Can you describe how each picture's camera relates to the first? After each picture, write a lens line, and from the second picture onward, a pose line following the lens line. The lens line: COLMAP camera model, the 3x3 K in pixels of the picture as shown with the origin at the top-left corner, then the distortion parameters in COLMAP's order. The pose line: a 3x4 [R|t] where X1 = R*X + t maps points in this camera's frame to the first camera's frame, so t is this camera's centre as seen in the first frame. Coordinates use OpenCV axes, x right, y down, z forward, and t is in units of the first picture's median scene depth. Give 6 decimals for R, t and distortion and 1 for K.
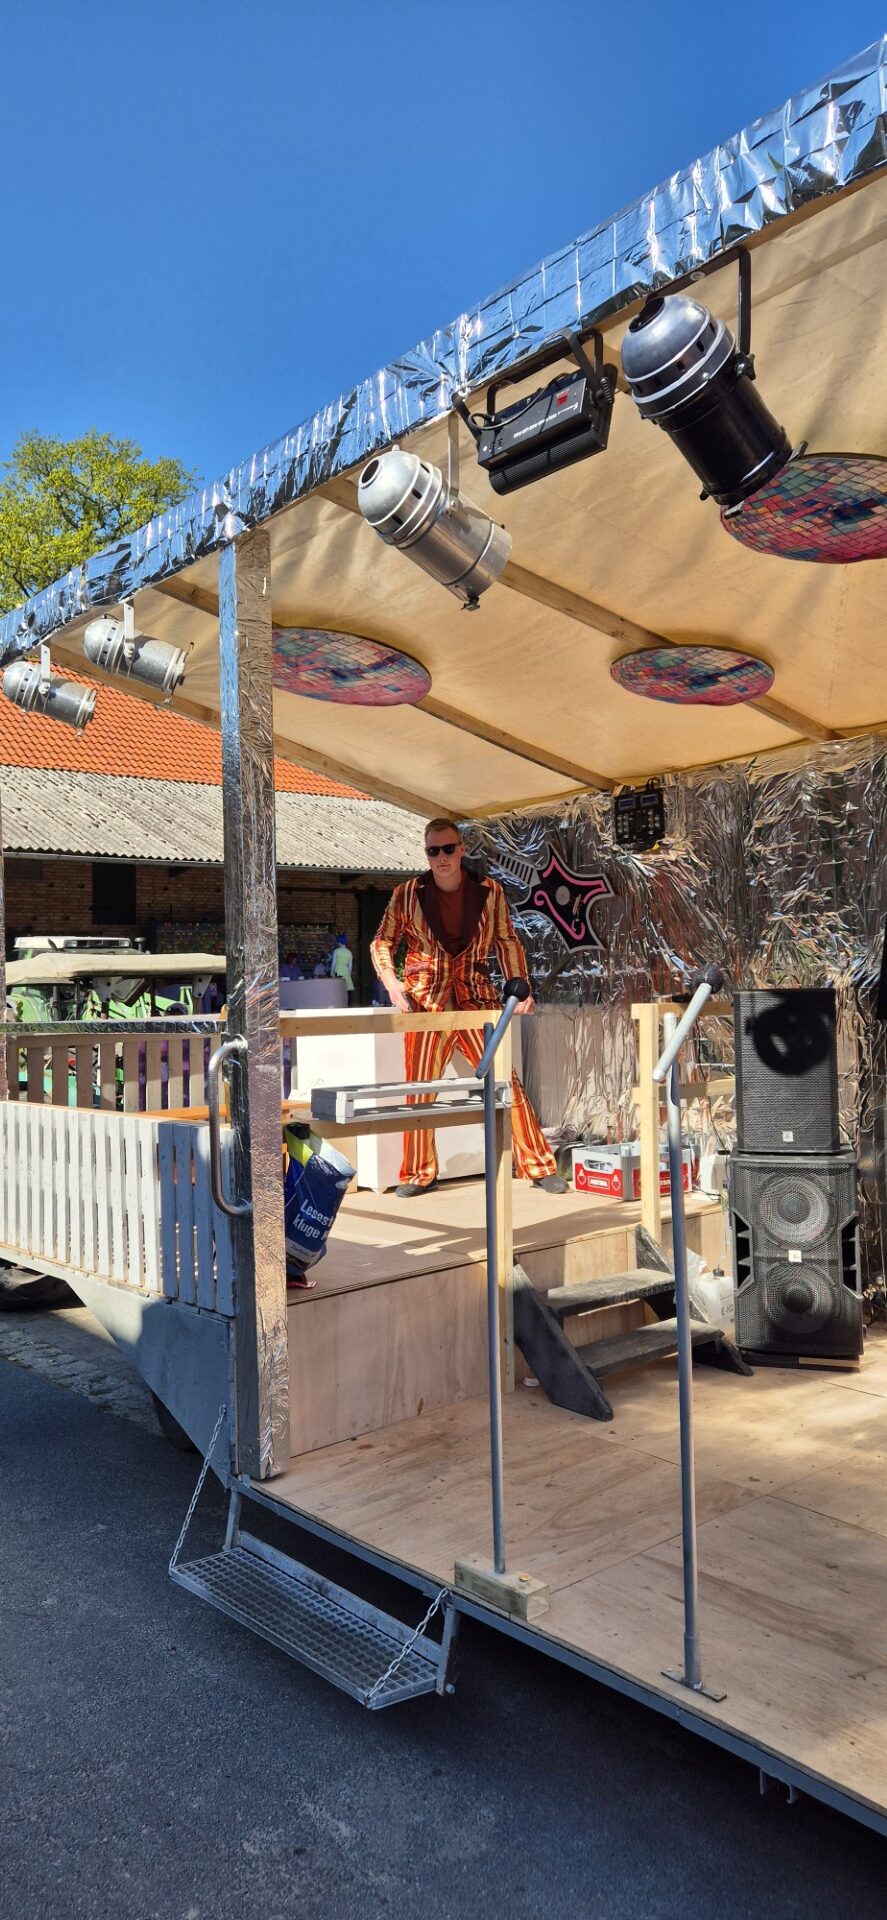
lens RADIAL K [[1211.0, 0, 435.5], [0, 1211.0, 984.2], [0, 0, 1]] dist [0.048110, -0.056335]
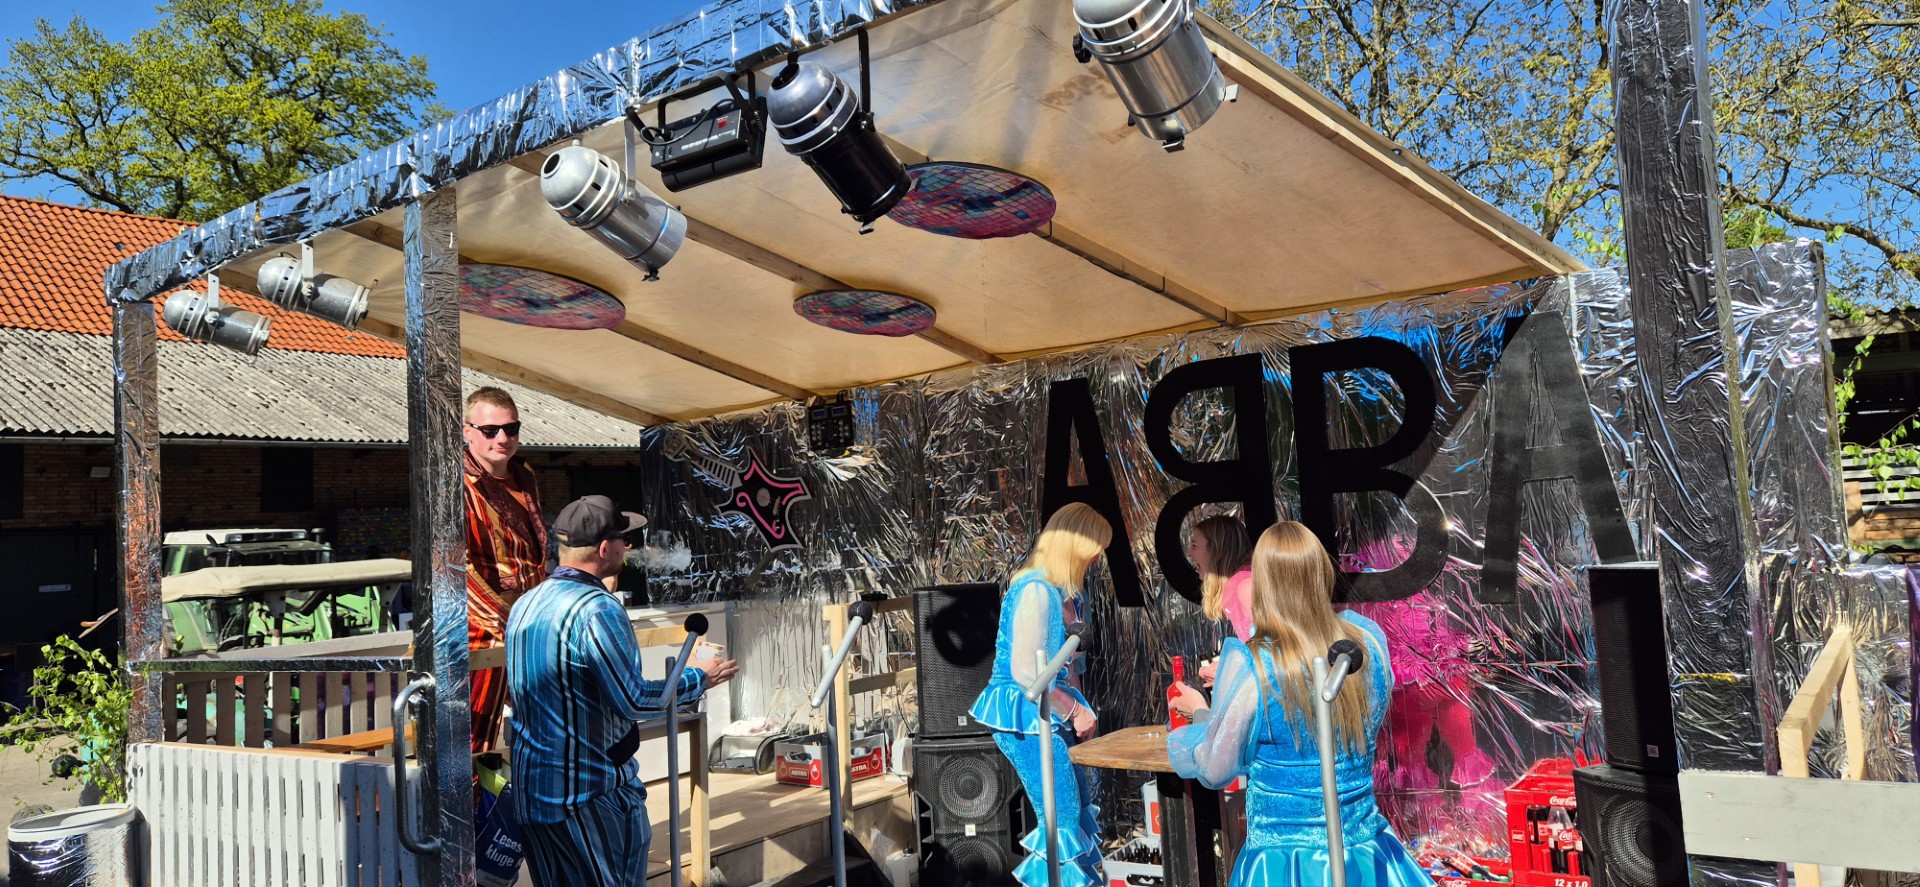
lens RADIAL K [[1211.0, 0, 983.5], [0, 1211.0, 448.6], [0, 0, 1]] dist [0.048110, -0.056335]
pose [[0.966050, -0.017958, 0.257732, 0.025035], [0.036817, 0.996969, -0.068535, -0.049276], [-0.255720, 0.075697, 0.963783, -0.106629]]
